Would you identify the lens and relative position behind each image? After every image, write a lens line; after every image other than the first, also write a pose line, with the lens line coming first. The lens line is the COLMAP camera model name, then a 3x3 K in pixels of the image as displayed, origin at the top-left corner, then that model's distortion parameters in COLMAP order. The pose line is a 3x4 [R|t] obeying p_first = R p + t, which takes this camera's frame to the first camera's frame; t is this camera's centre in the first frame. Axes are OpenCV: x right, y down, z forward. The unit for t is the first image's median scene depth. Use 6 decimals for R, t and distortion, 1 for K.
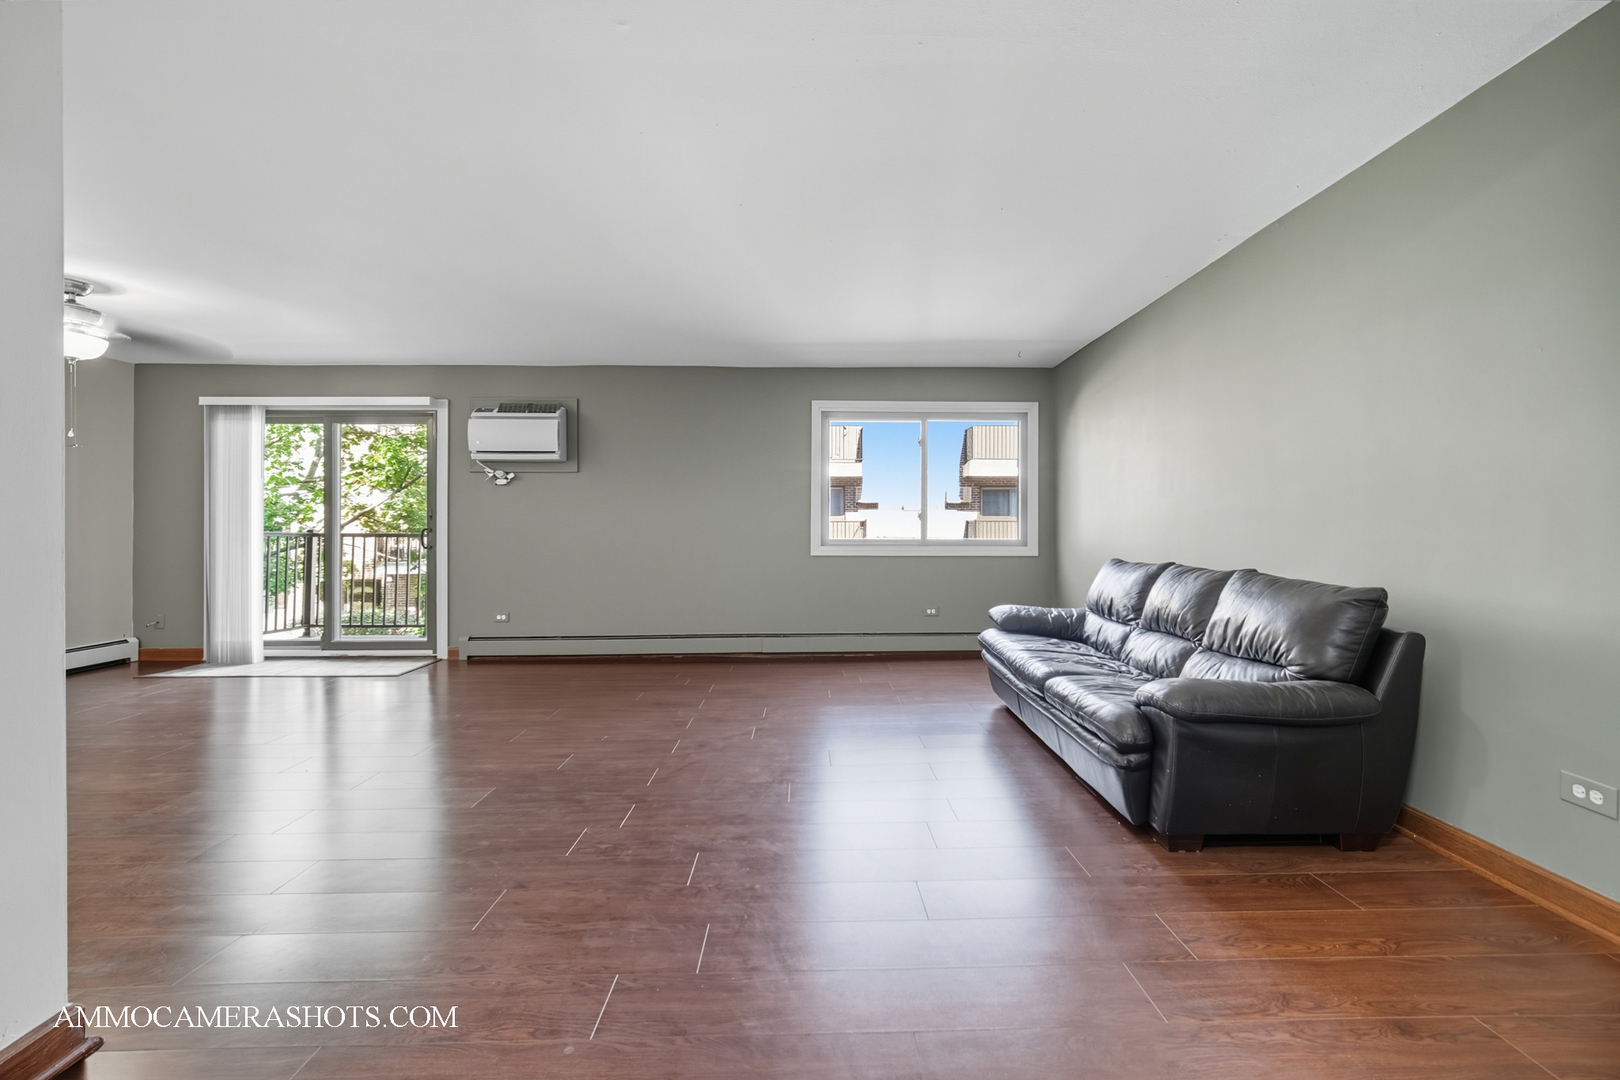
lens RADIAL K [[647.7, 0, 815.3], [0, 647.7, 524.6], [0, 0, 1]] dist [-0.000867, -0.000246]
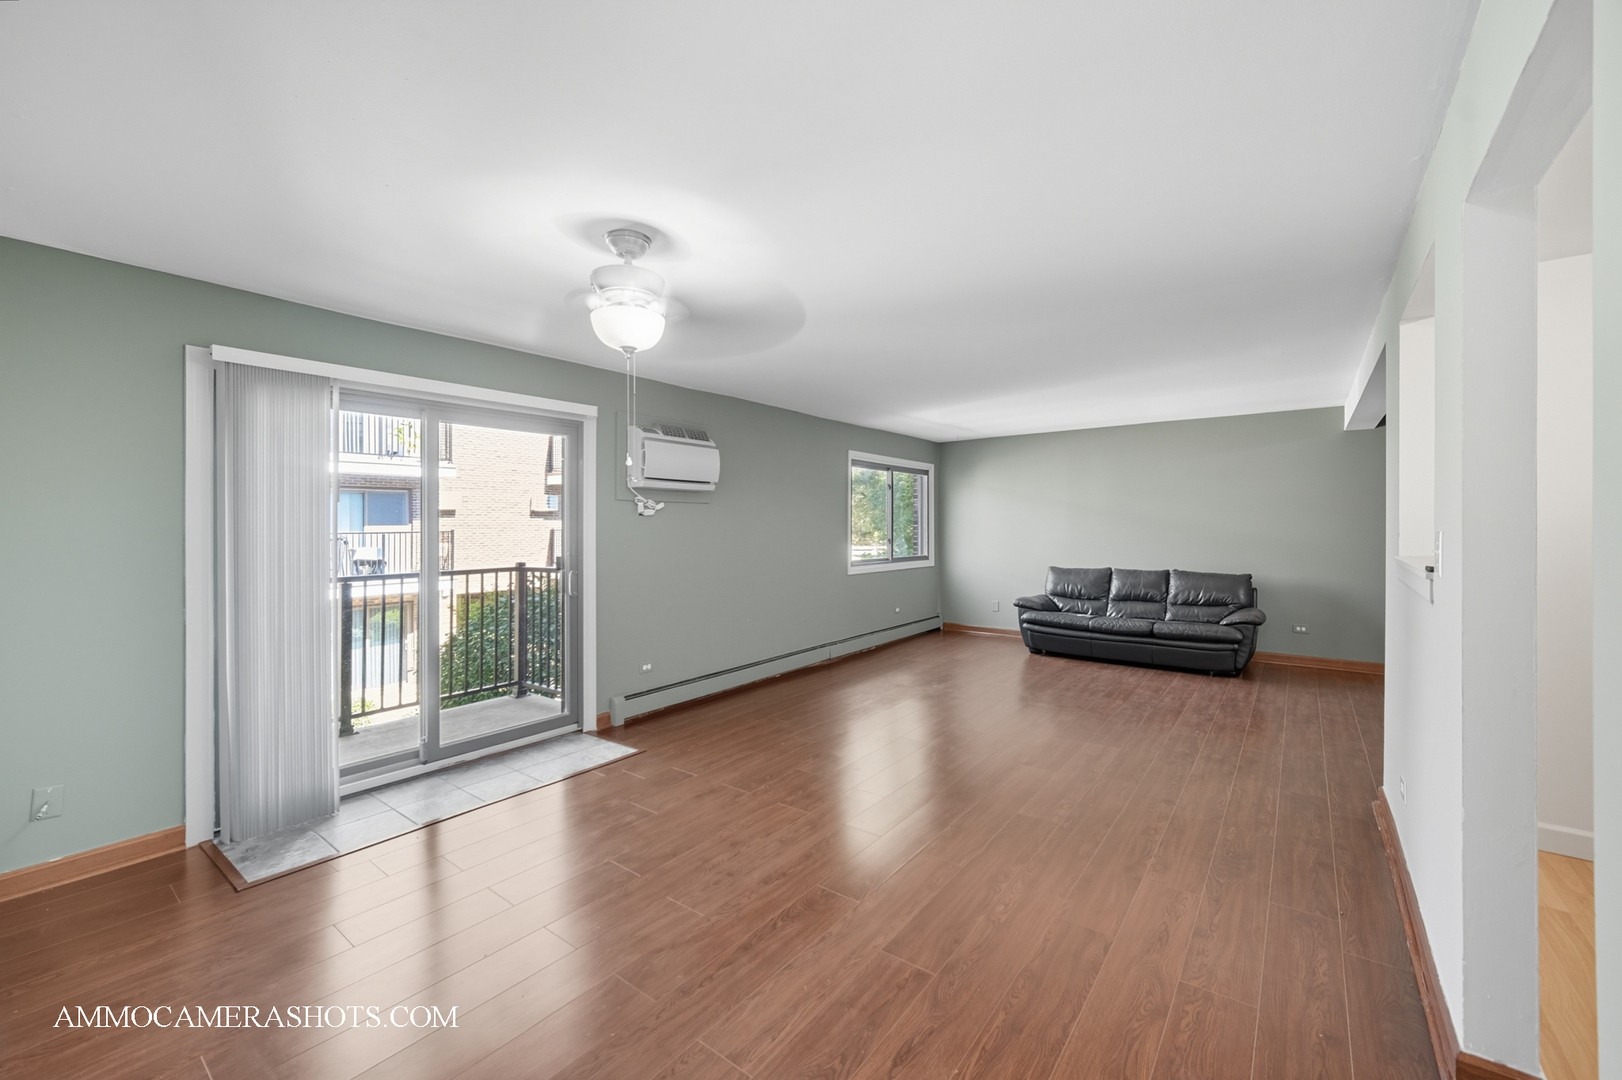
lens RADIAL K [[648.5, 0, 816.3], [0, 648.5, 524.6], [0, 0, 1]] dist [-0.000867, -0.000246]
pose [[0.624987, -0.000870, 0.780635, -1.056679], [0.001023, 0.999999, 0.000296, -0.050629], [-0.780635, 0.000613, 0.624987, 0.282116]]
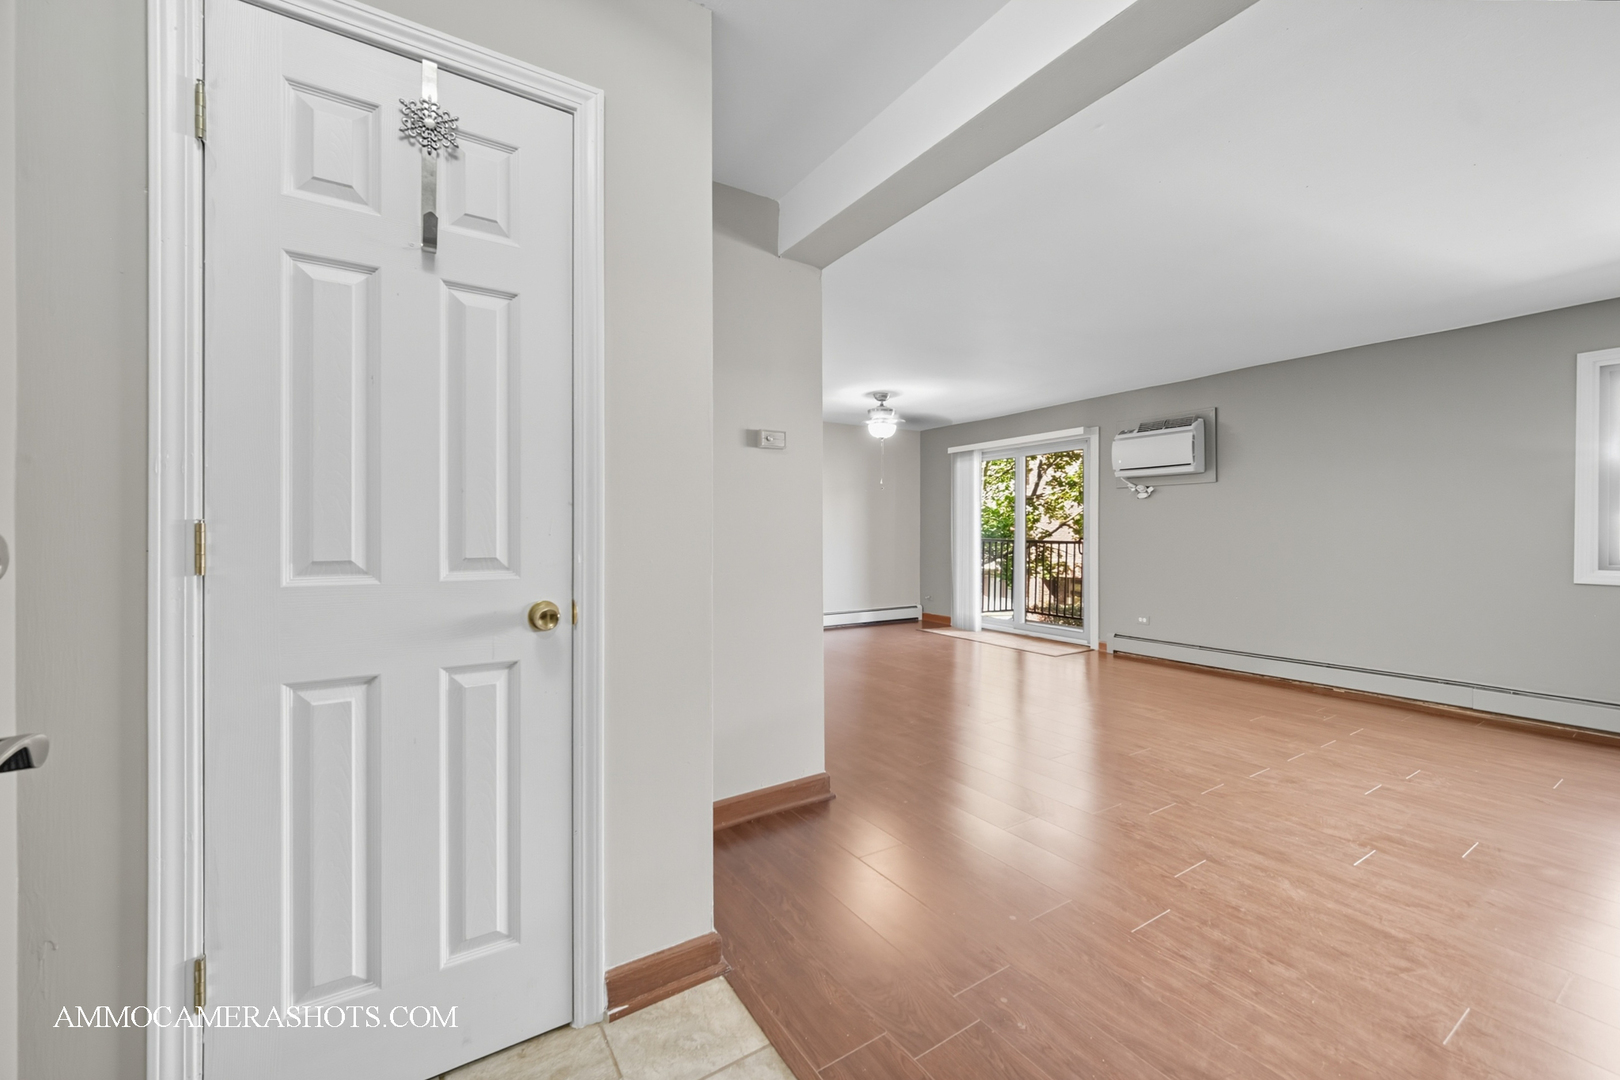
lens RADIAL K [[635.4, 0, 829.0], [0, 635.4, 530.7], [0, 0, 1]] dist [0.000173, 0.000051]
pose [[0.536340, 0.000389, -0.844002, 0.138801], [0.000267, 1.000000, 0.000630, -0.007841], [0.844002, -0.000564, 0.536339, -0.019695]]
